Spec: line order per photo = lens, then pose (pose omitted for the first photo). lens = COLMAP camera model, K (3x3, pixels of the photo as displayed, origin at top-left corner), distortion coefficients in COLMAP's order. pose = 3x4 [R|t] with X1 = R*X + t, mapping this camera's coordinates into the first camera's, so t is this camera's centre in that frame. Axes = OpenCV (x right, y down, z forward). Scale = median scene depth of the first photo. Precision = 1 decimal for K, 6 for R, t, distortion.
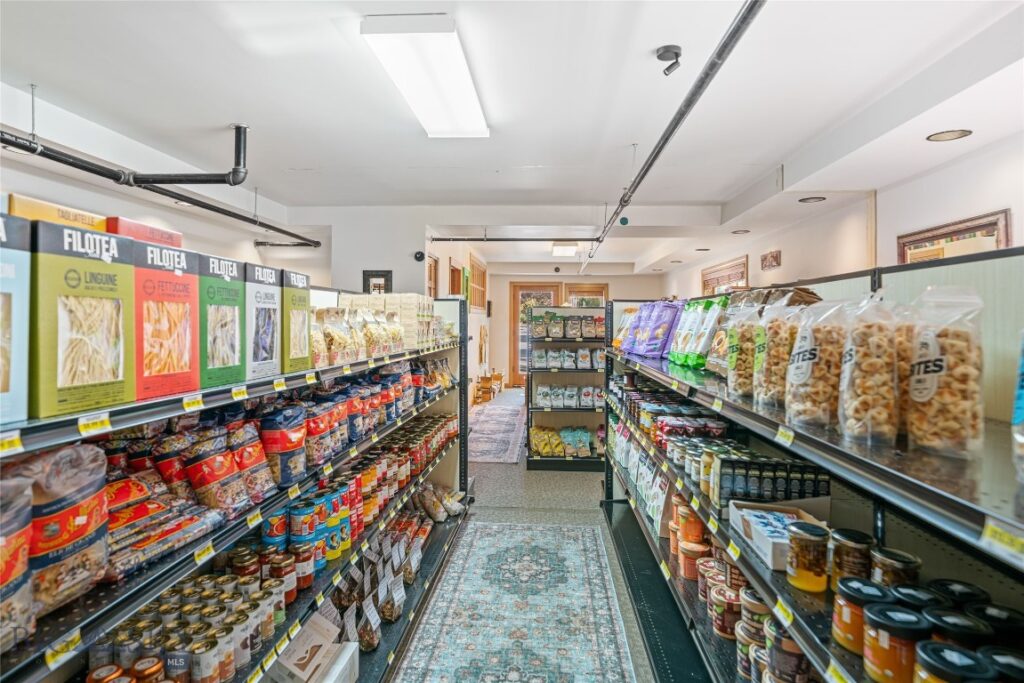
lens RADIAL K [[585.0, 0, 506.4], [0, 585.0, 307.4], [0, 0, 1]] dist [0.002350, 0.001696]
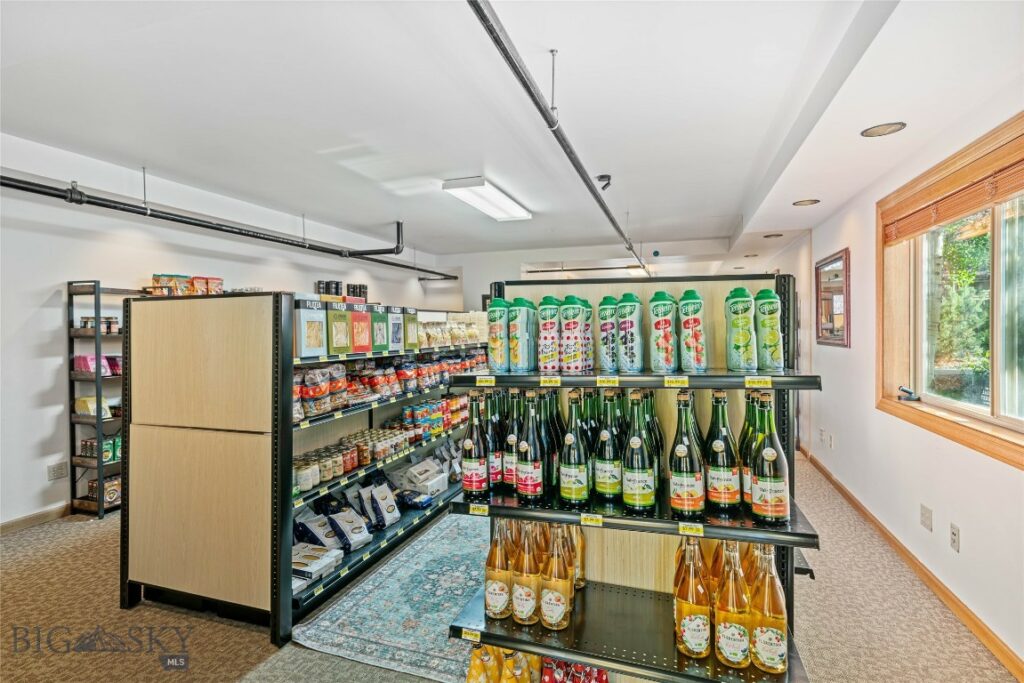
lens RADIAL K [[501.9, 0, 513.8], [0, 501.9, 338.4], [0, 0, 1]] dist [0.001963, 0.000040]
pose [[0.967971, -0.011905, -0.250778, 0.662015], [0.023487, 0.998789, 0.043239, -0.014812], [0.249960, -0.047744, 0.967078, -1.041526]]
